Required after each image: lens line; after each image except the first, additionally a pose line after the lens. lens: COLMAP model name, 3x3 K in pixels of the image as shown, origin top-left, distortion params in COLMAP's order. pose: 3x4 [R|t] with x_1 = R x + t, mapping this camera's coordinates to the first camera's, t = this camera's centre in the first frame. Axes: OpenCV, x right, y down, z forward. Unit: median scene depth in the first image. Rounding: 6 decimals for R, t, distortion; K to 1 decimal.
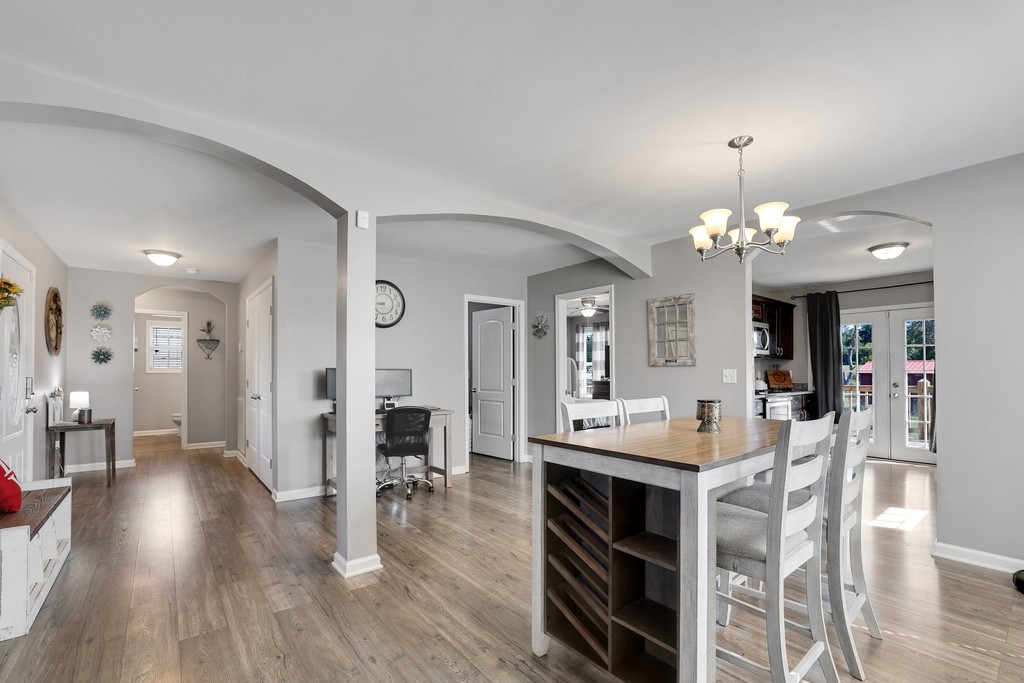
lens RADIAL K [[448.8, 0, 512.0], [0, 448.8, 363.0], [0, 0, 1]] dist [-0.001057, -0.000091]
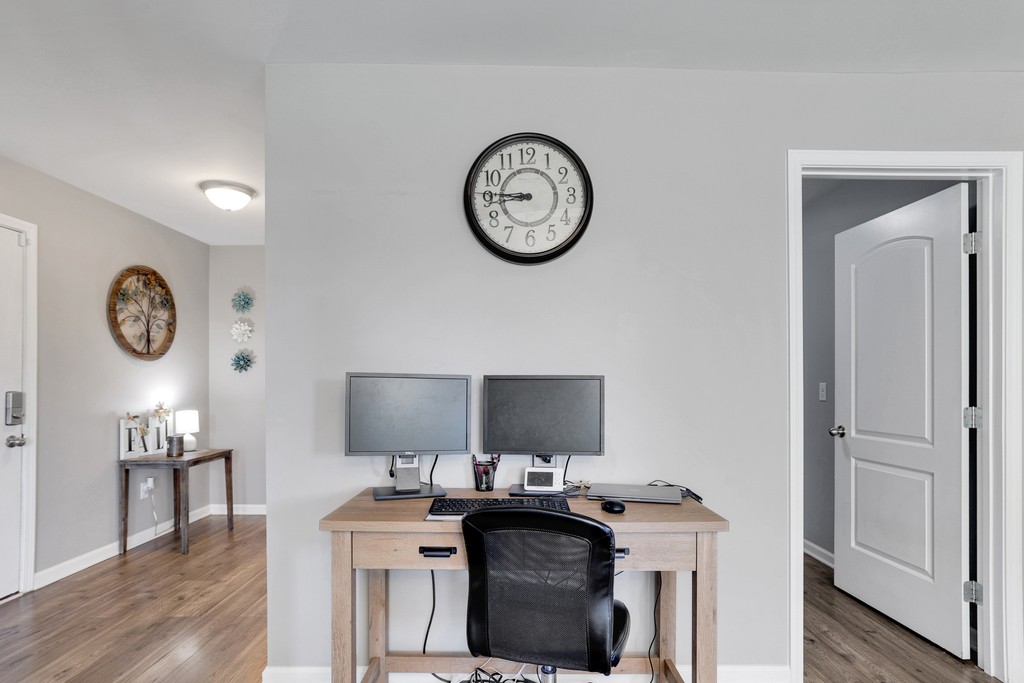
lens RADIAL K [[541.4, 0, 512.3], [0, 541.4, 382.1], [0, 0, 1]] dist [-0.000790, 0.000086]
pose [[0.790348, -0.000568, -0.612658, -0.022935], [0.005085, 0.999971, 0.005632, 0.015154], [0.612637, -0.007566, 0.790328, 0.571976]]
